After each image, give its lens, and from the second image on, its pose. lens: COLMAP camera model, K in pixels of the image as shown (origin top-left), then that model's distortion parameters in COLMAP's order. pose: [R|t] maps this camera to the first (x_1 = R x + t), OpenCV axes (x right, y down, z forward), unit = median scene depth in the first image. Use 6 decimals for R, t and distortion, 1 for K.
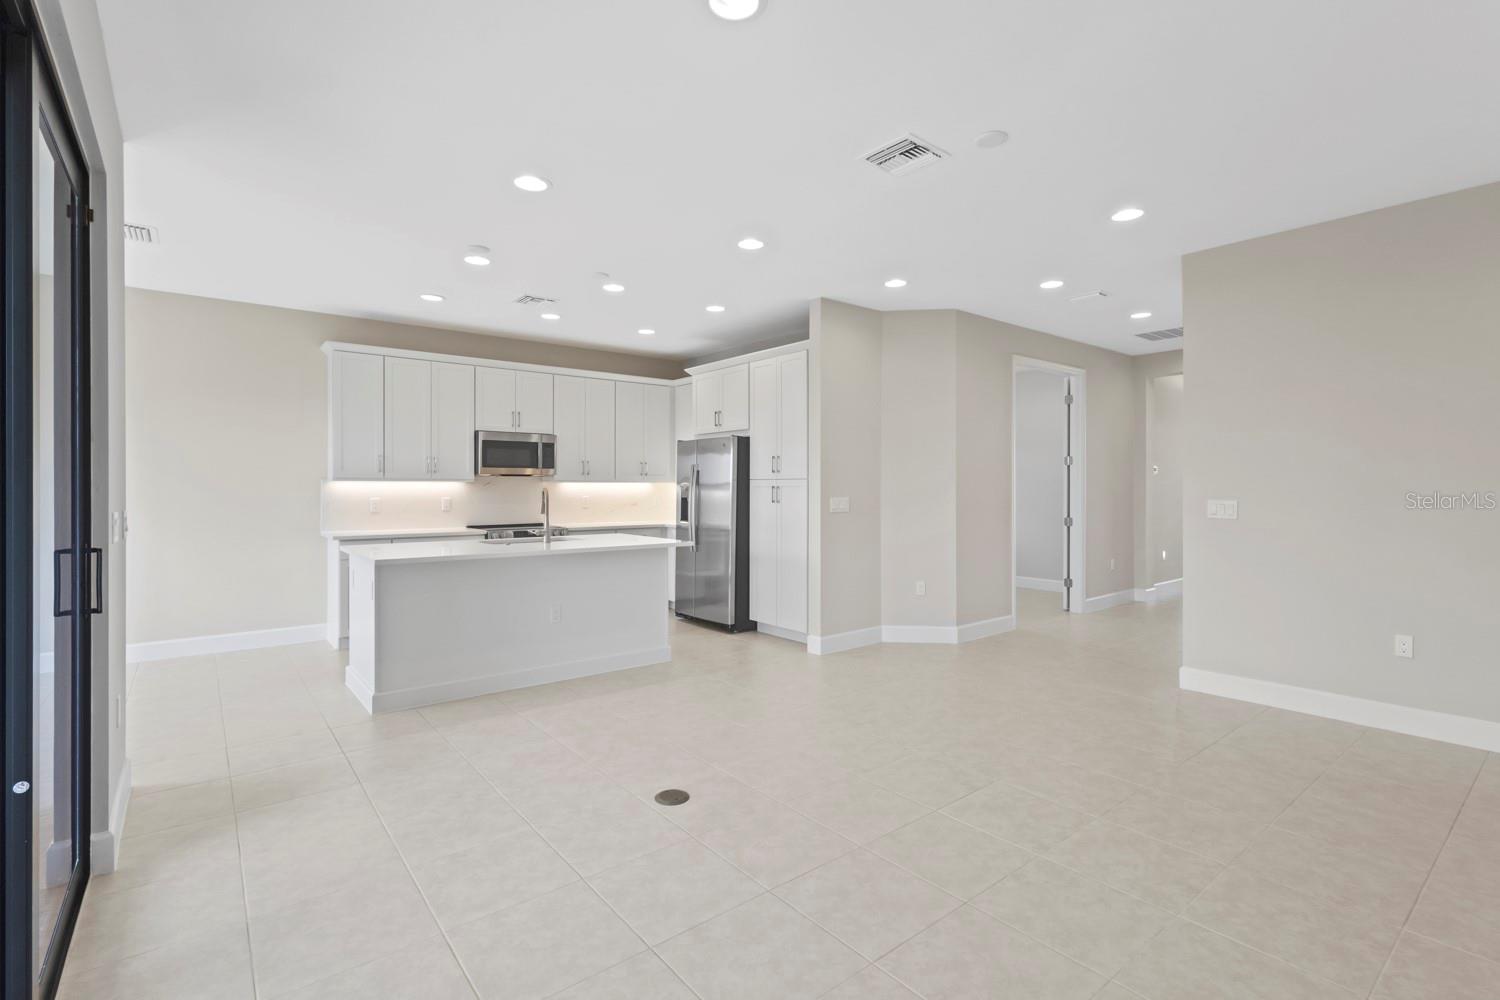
lens RADIAL K [[692.1, 0, 751.9], [0, 692.1, 491.7], [0, 0, 1]] dist [0.002183, 0.000529]
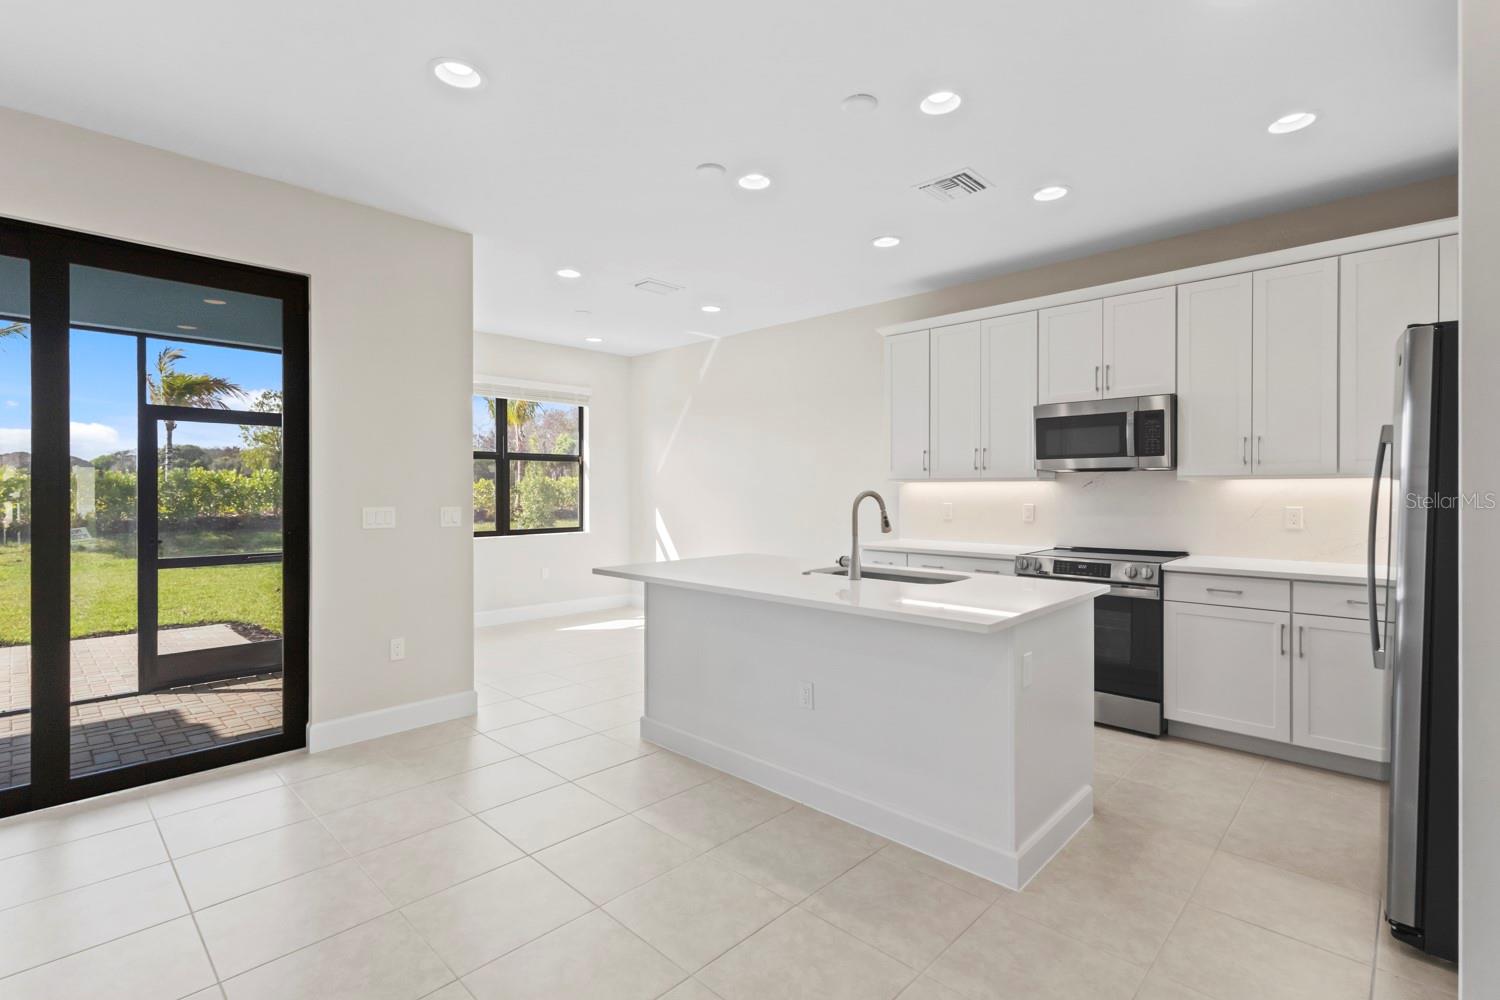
lens RADIAL K [[692.1, 0, 751.9], [0, 692.1, 491.7], [0, 0, 1]] dist [0.002183, 0.000529]
pose [[0.132454, 0.002352, -0.991186, 0.241800], [-0.006034, 0.999981, 0.001567, -0.003713], [0.991171, 0.005773, 0.132466, 0.654302]]
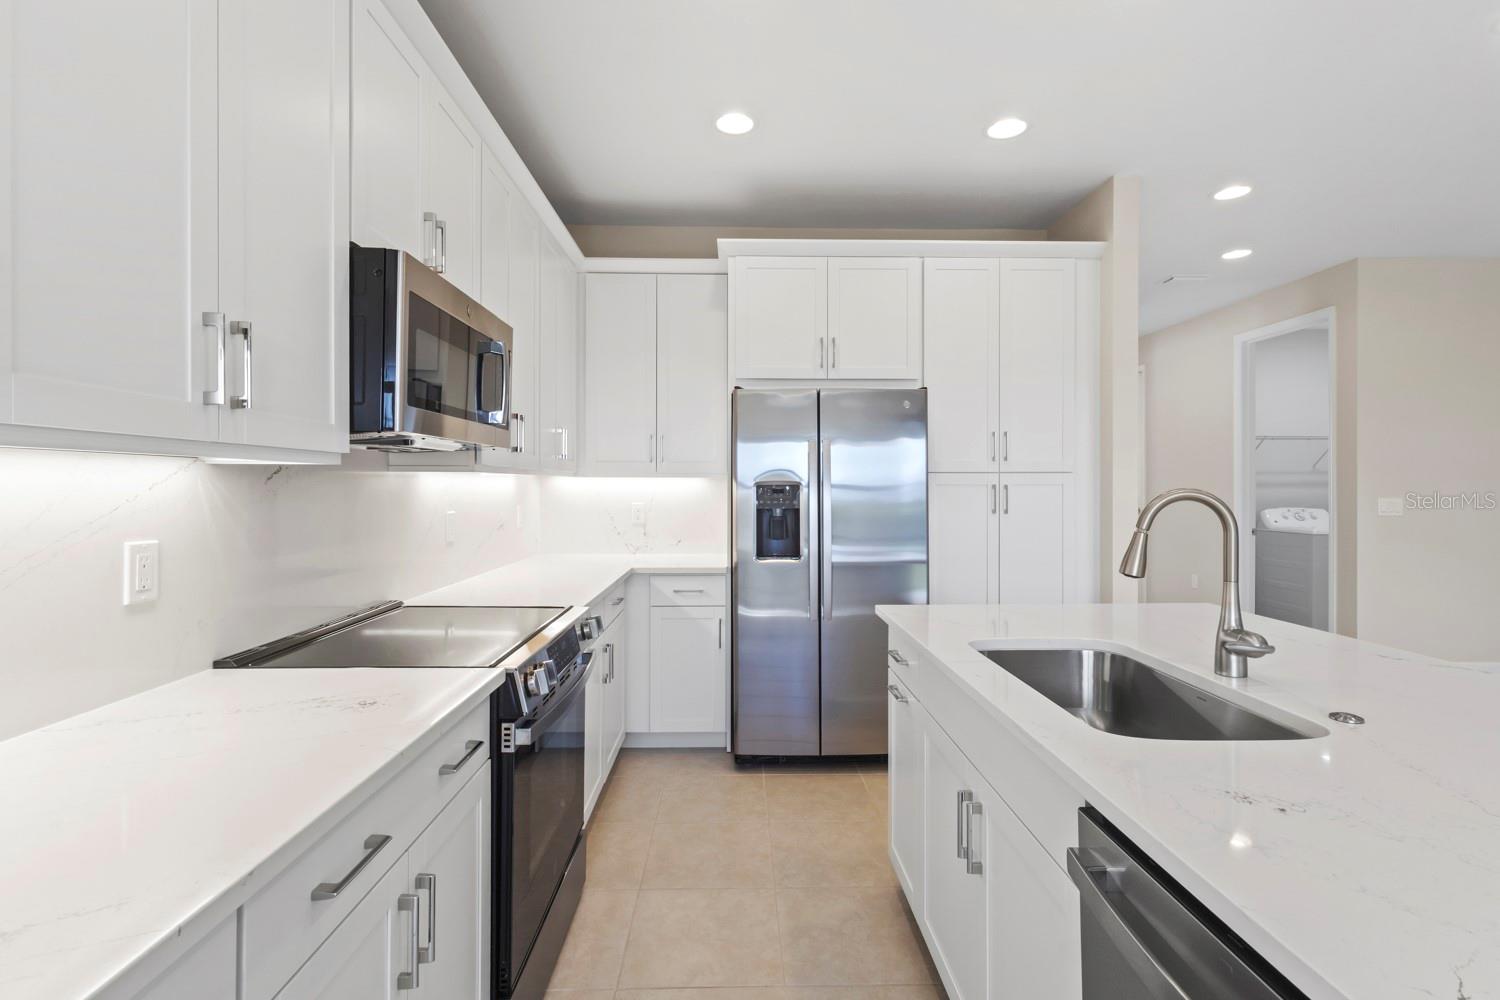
lens RADIAL K [[692.1, 0, 751.9], [0, 692.1, 491.7], [0, 0, 1]] dist [0.002183, 0.000529]
pose [[0.612212, -0.006449, 0.790668, -0.518279], [0.006558, 0.999974, 0.003079, -0.004908], [-0.790667, 0.003300, 0.612238, 0.774232]]
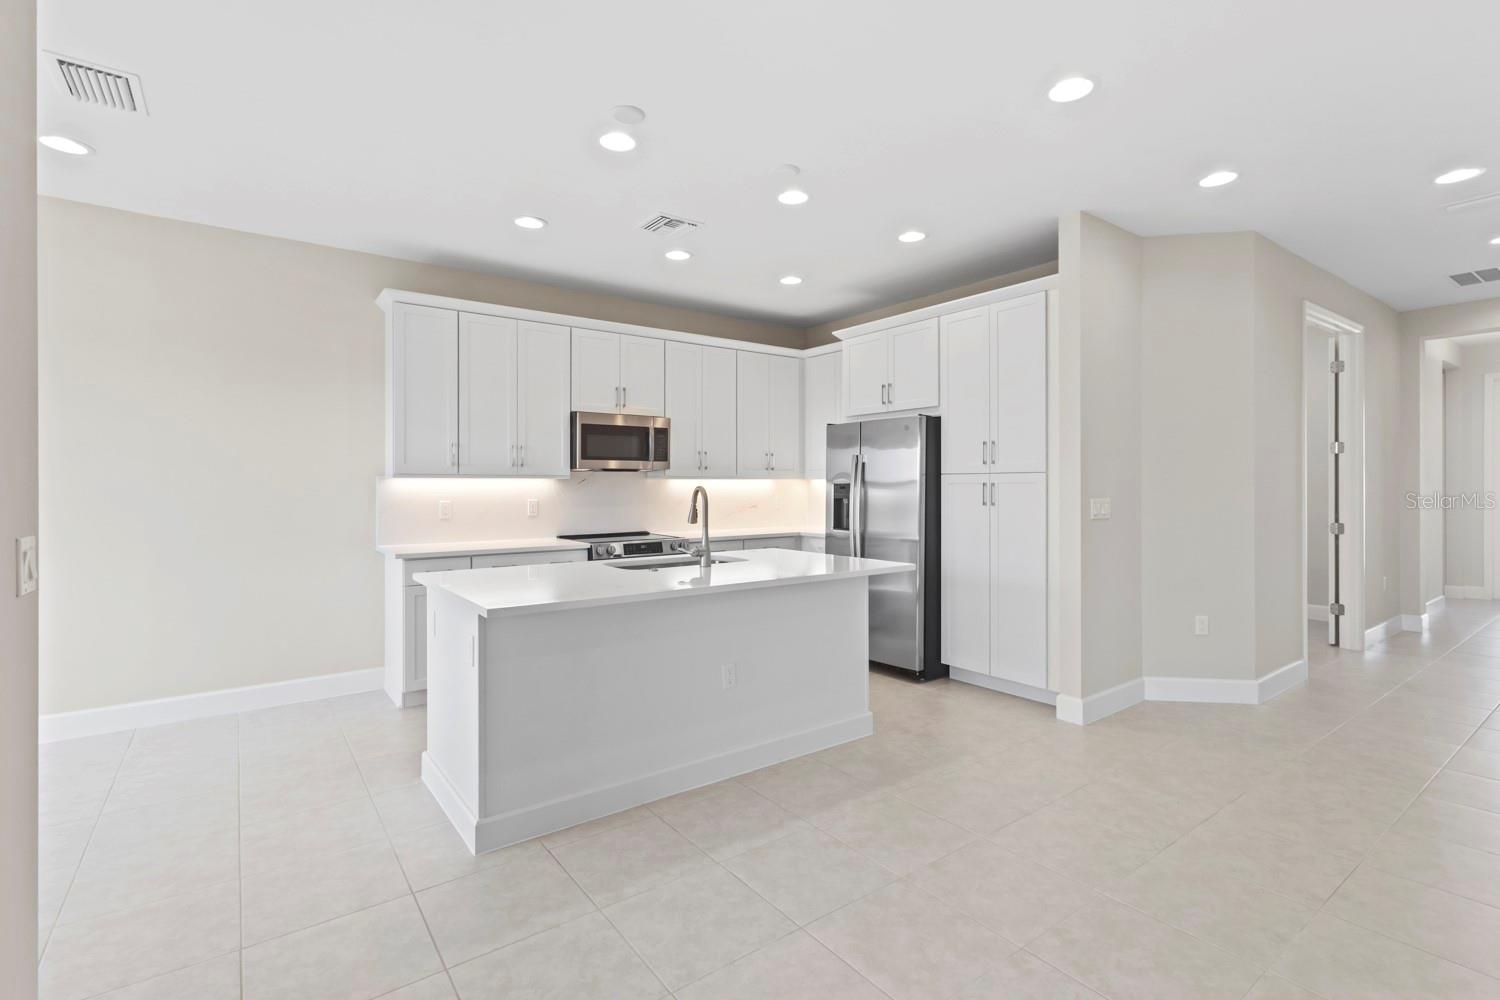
lens RADIAL K [[691.5, 0, 749.3], [0, 691.5, 488.2], [0, 0, 1]] dist [-0.000843, 0.000130]
pose [[0.999207, -0.003786, -0.039635, -0.179002], [0.003657, 0.999988, -0.003324, -0.000658], [0.039647, 0.003176, 0.999209, 0.253190]]
